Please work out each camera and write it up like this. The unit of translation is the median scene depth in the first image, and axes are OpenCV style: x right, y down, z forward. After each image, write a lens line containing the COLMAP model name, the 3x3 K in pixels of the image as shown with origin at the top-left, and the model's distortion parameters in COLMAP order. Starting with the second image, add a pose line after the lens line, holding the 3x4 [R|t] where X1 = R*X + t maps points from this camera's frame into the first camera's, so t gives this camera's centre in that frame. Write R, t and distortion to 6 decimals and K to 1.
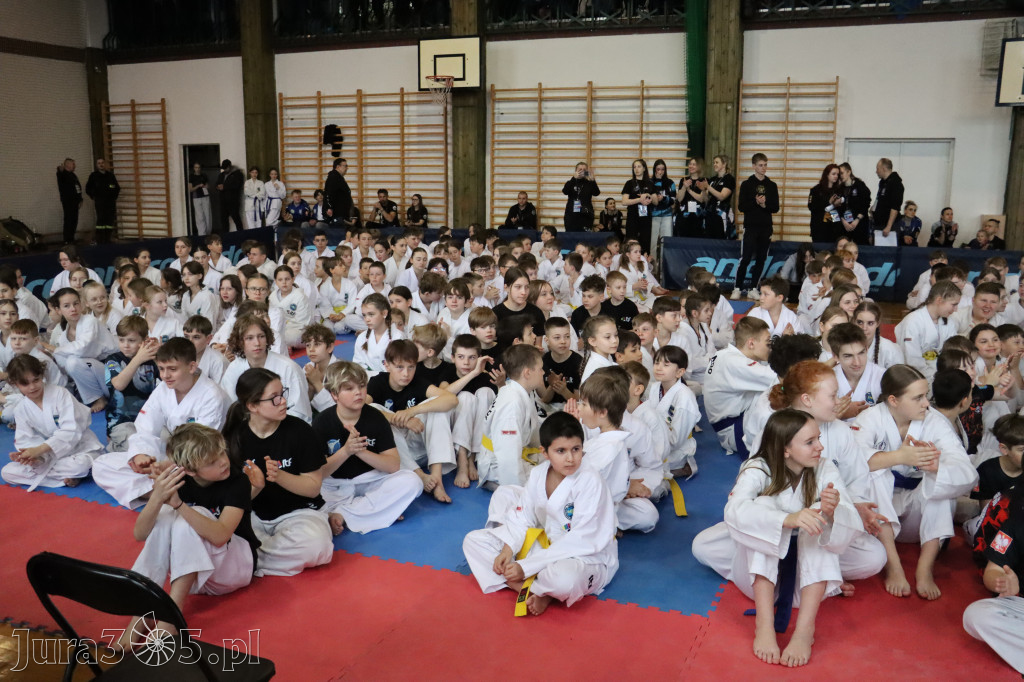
lens RADIAL K [[925.5, 0, 513.7], [0, 925.5, 345.9], [0, 0, 1]] dist [-0.155919, 0.206710]
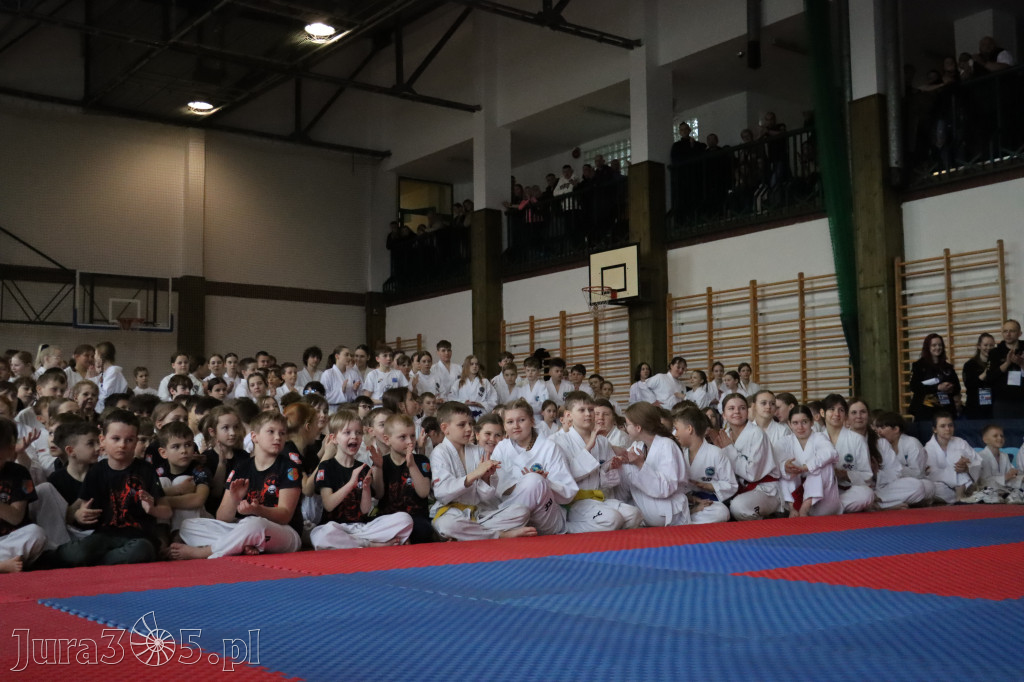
lens RADIAL K [[1169.3, 0, 520.4], [0, 1169.3, 345.6], [0, 0, 1]] dist [-0.073285, 0.339037]
pose [[0.864497, -0.061030, -0.498920, 0.430160], [-0.080887, 0.962773, -0.257927, 0.082721], [0.496088, 0.263333, 0.827377, -0.043902]]
